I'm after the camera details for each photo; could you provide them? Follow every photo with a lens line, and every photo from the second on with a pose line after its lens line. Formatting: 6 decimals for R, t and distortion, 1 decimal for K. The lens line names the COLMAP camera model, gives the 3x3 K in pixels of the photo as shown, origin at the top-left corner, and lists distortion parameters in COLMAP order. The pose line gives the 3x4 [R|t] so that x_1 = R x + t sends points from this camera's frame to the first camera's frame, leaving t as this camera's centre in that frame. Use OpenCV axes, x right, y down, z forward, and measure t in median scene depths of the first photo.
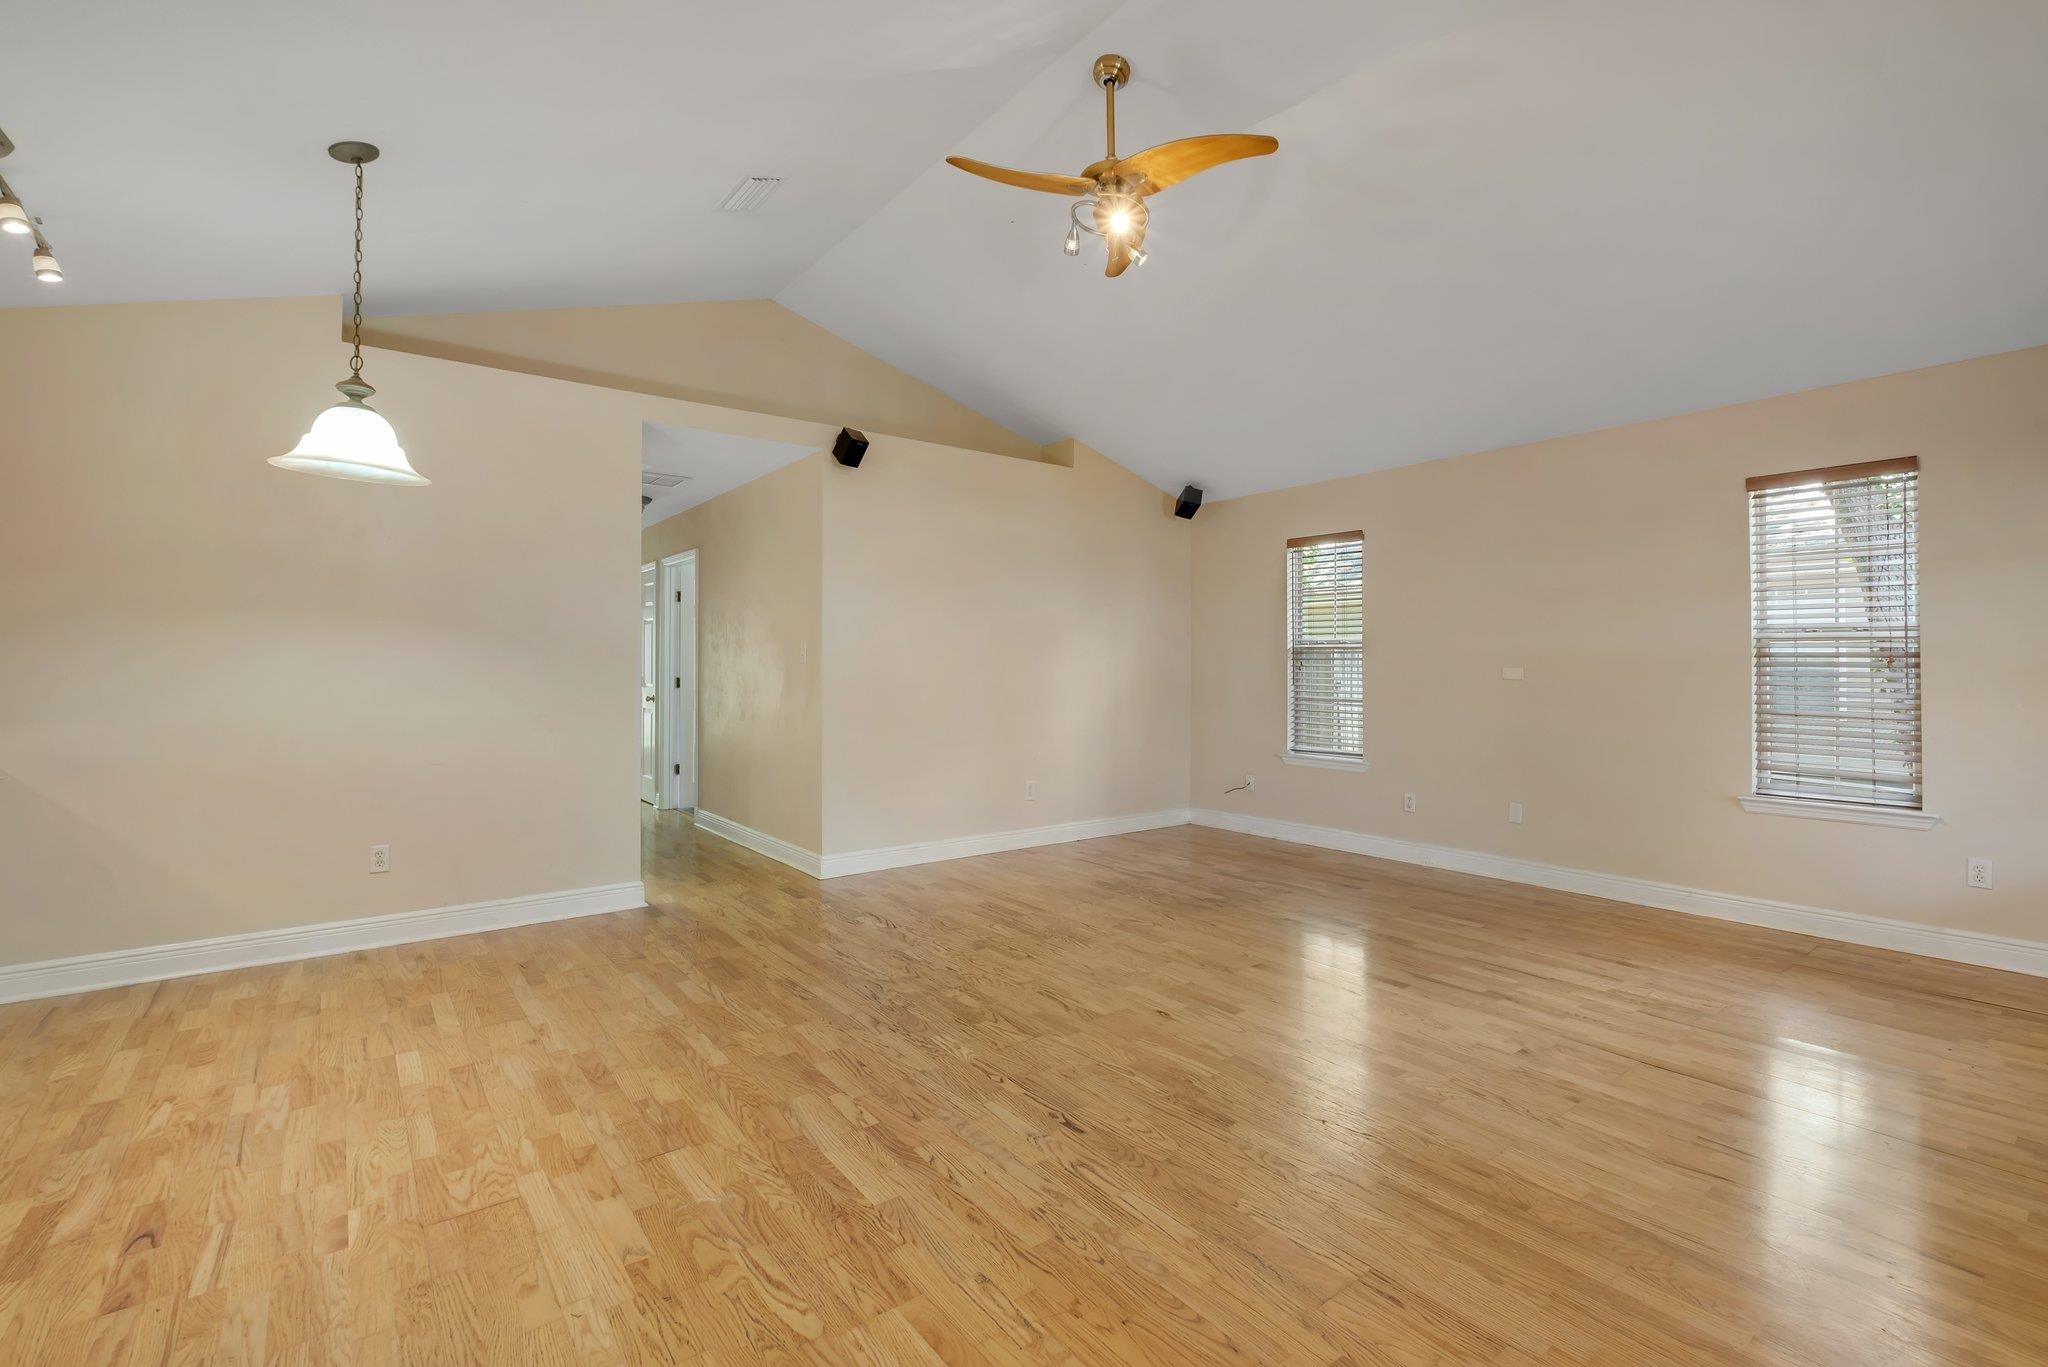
lens RADIAL K [[905.2, 0, 1023.2], [0, 905.2, 660.8], [0, 0, 1]] dist [-0.006652, -0.000139]
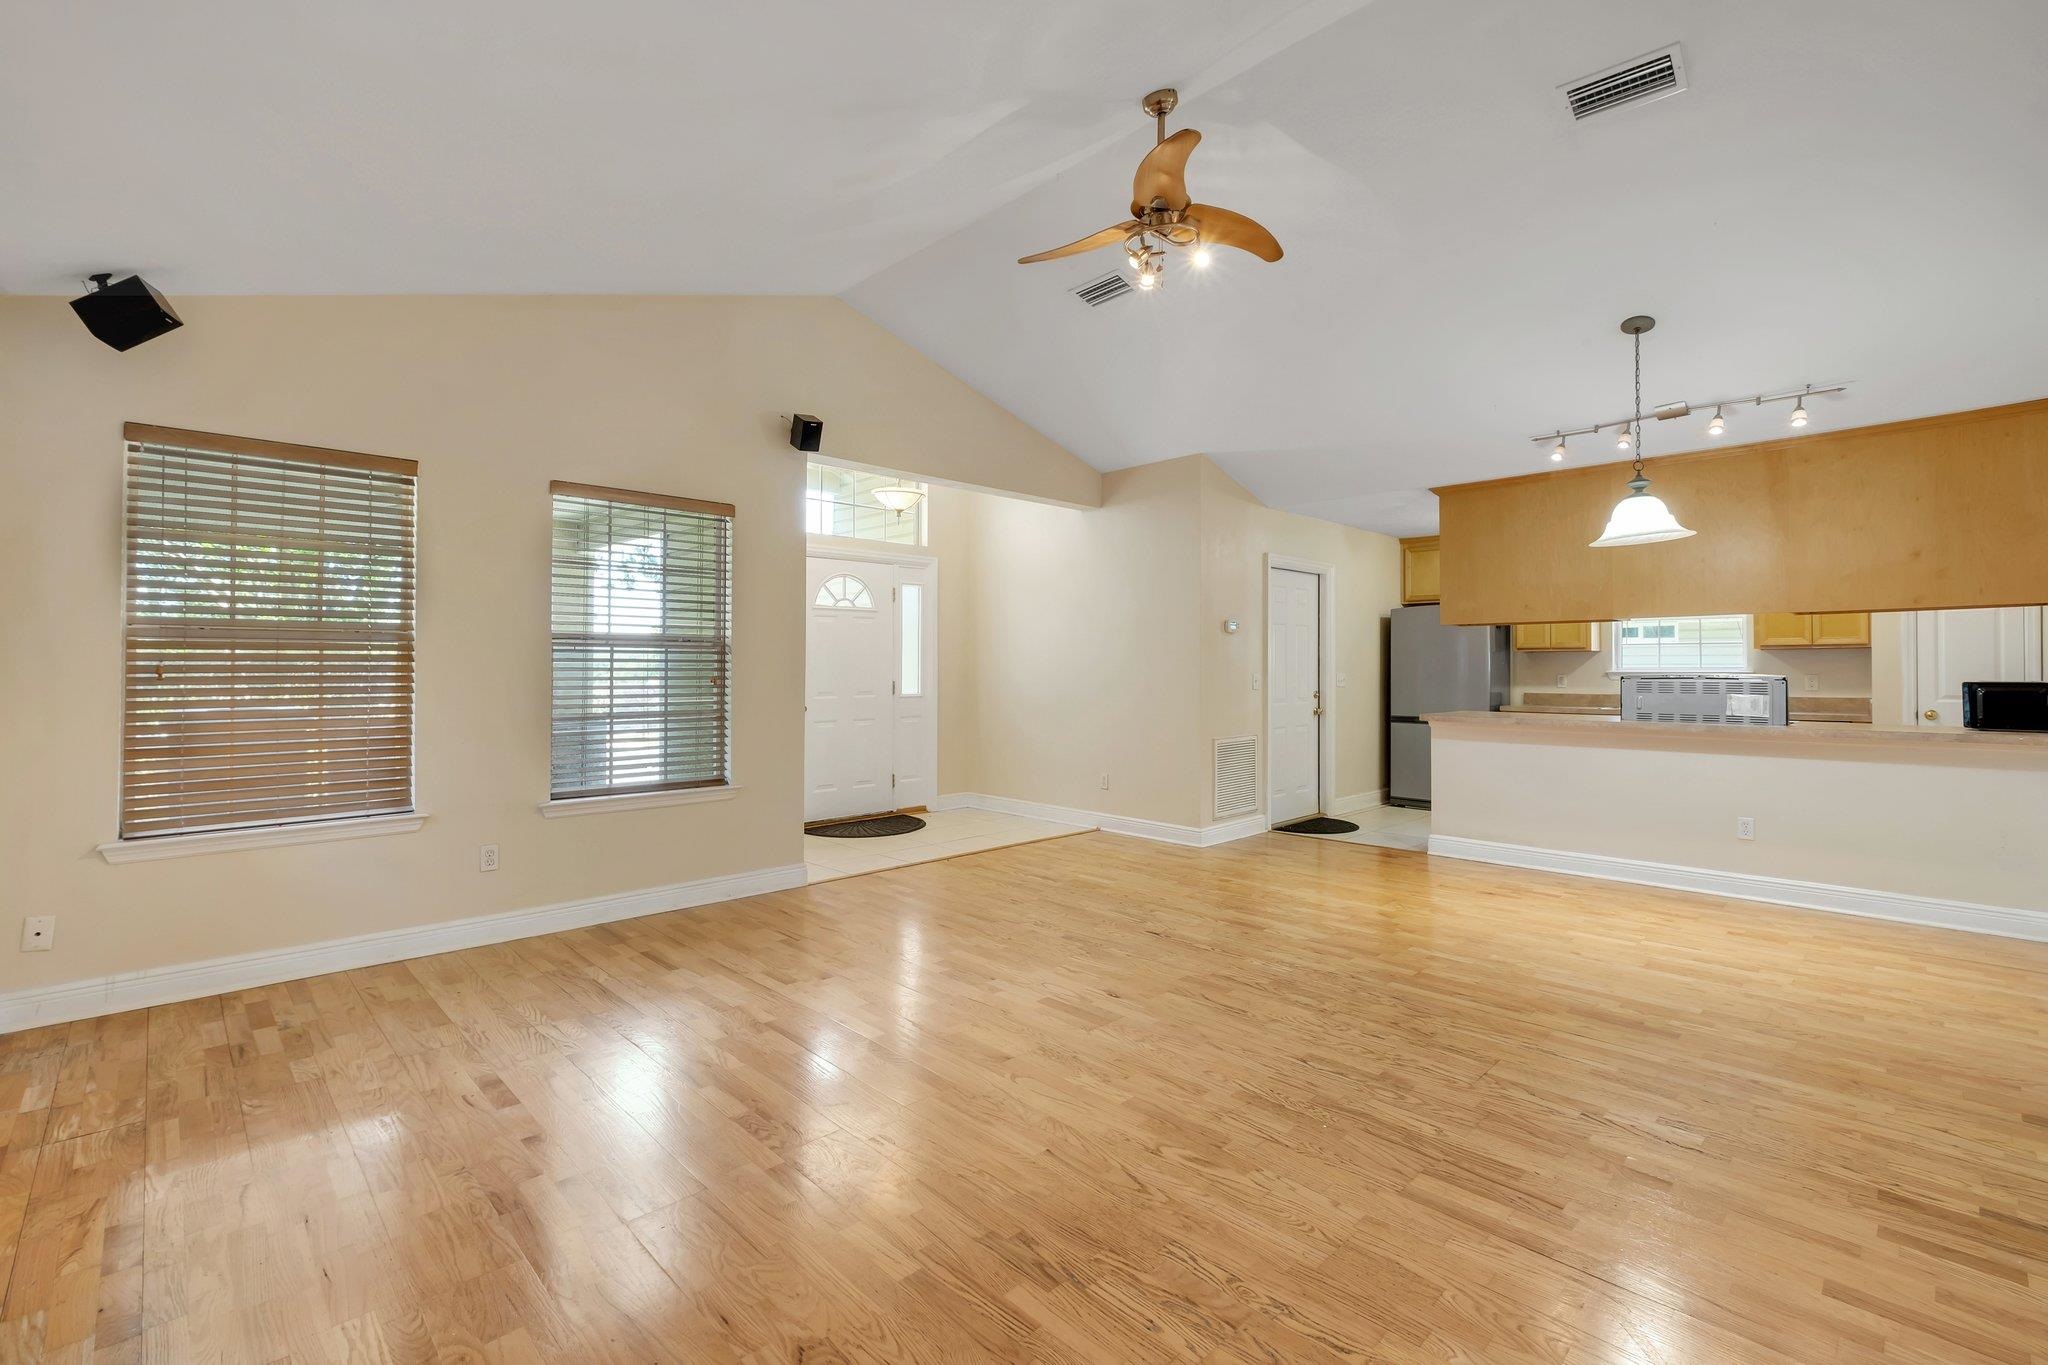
lens RADIAL K [[893.6, 0, 1022.5], [0, 893.6, 660.9], [0, 0, 1]] dist [-0.005104, -0.000287]
pose [[-0.993303, -0.000590, -0.115539, 0.435353], [0.001123, 0.999890, -0.014759, 0.011581], [0.115535, -0.014790, -0.993193, 2.315131]]
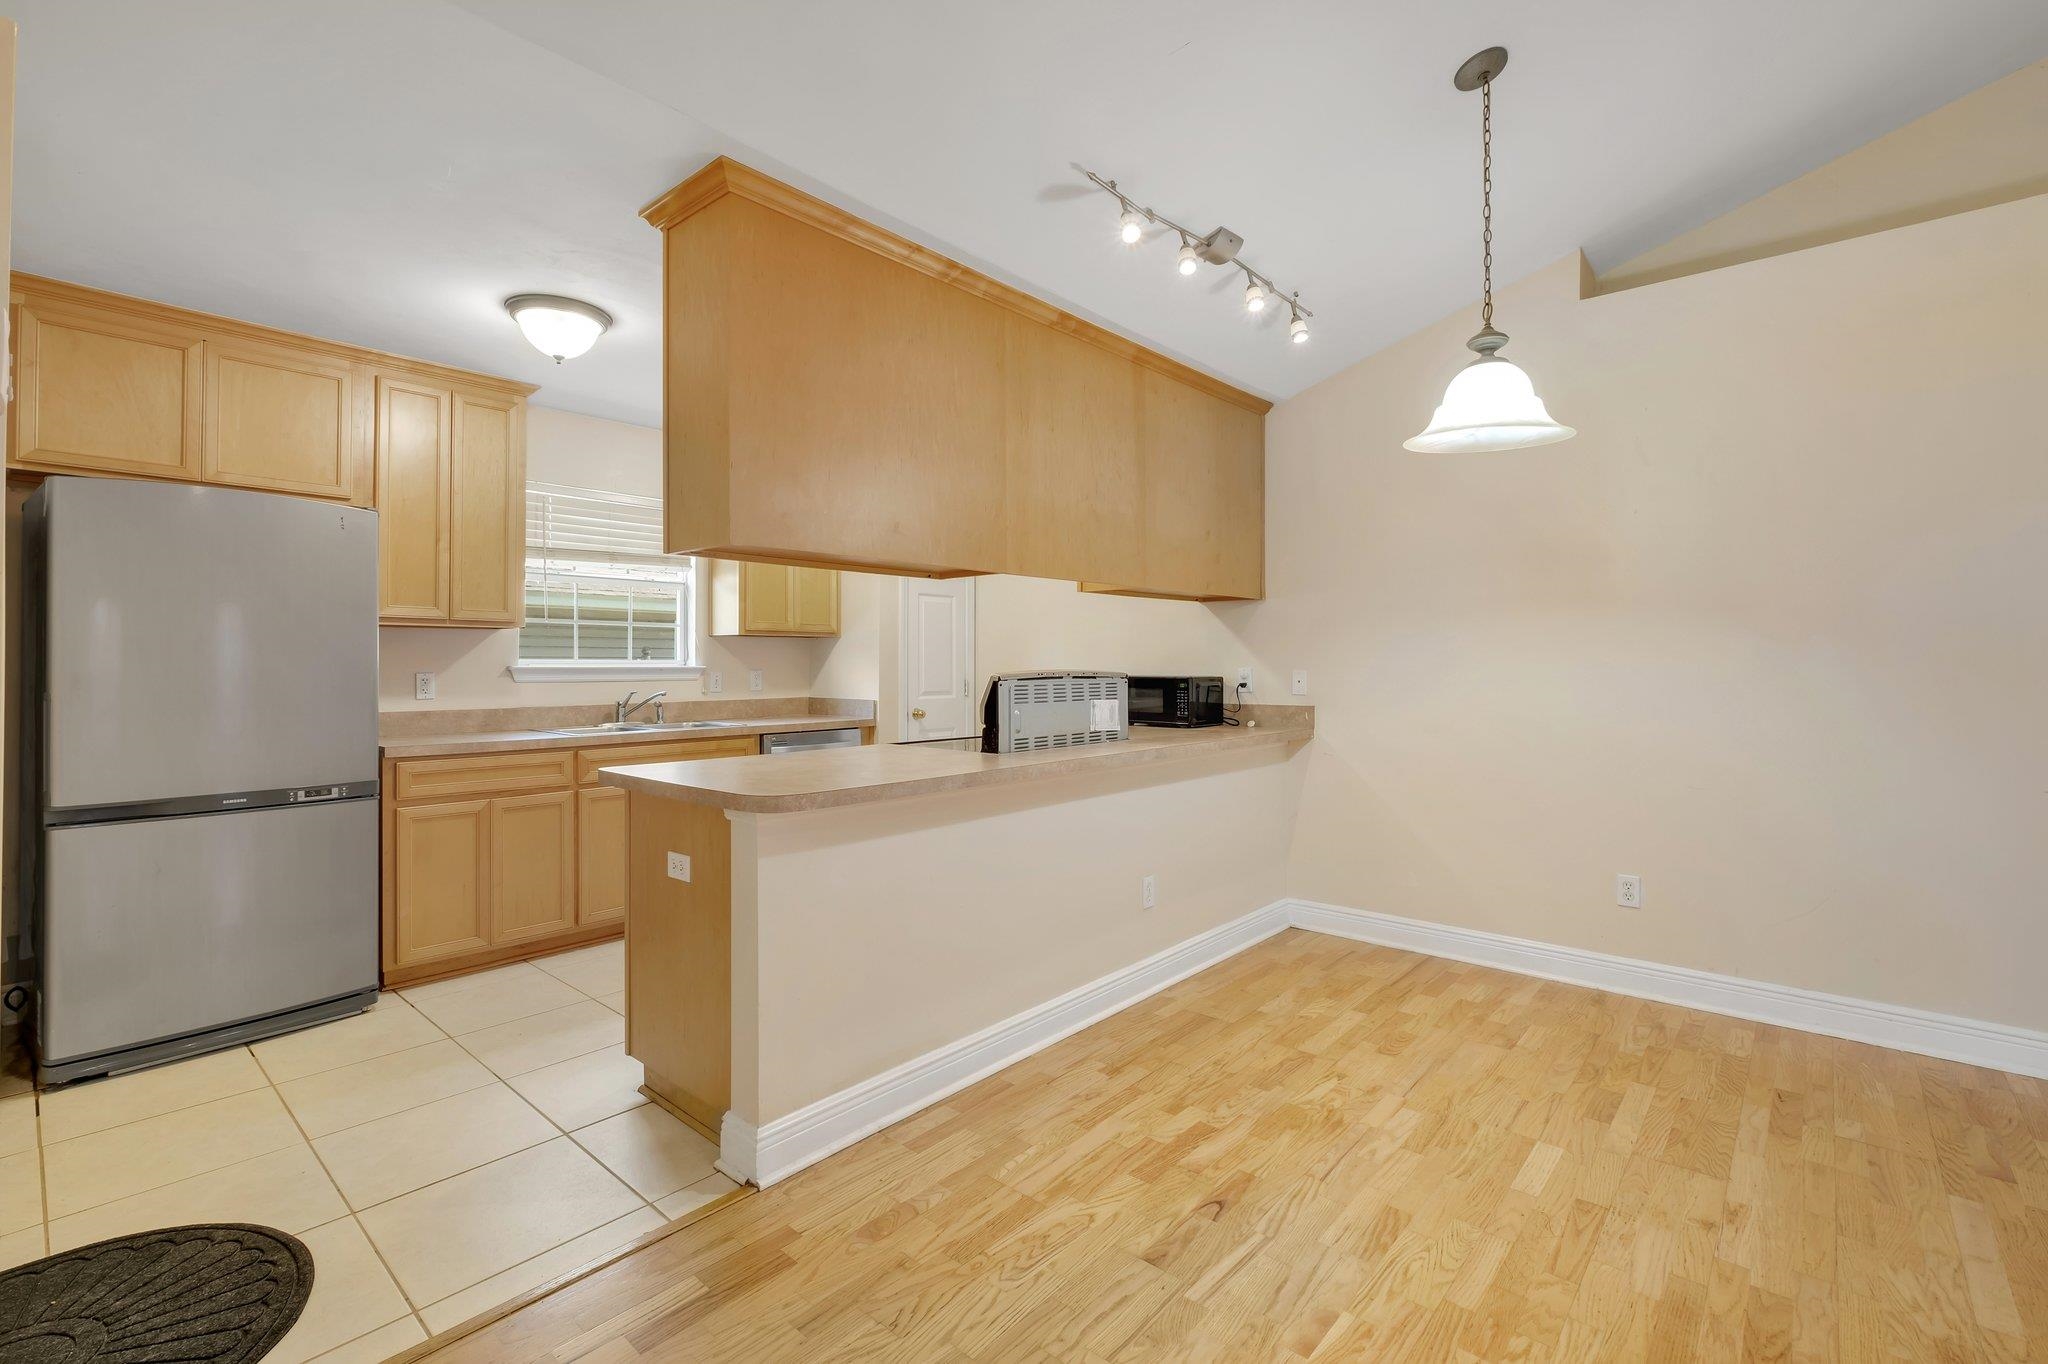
lens RADIAL K [[905.2, 0, 1023.2], [0, 905.2, 659.3], [0, 0, 1]] dist [-0.006652, -0.000139]
pose [[0.190934, -0.002974, -0.981598, 0.018256], [0.005938, 0.999981, -0.001874, -0.000837], [0.981585, -0.005471, 0.190947, 0.392587]]
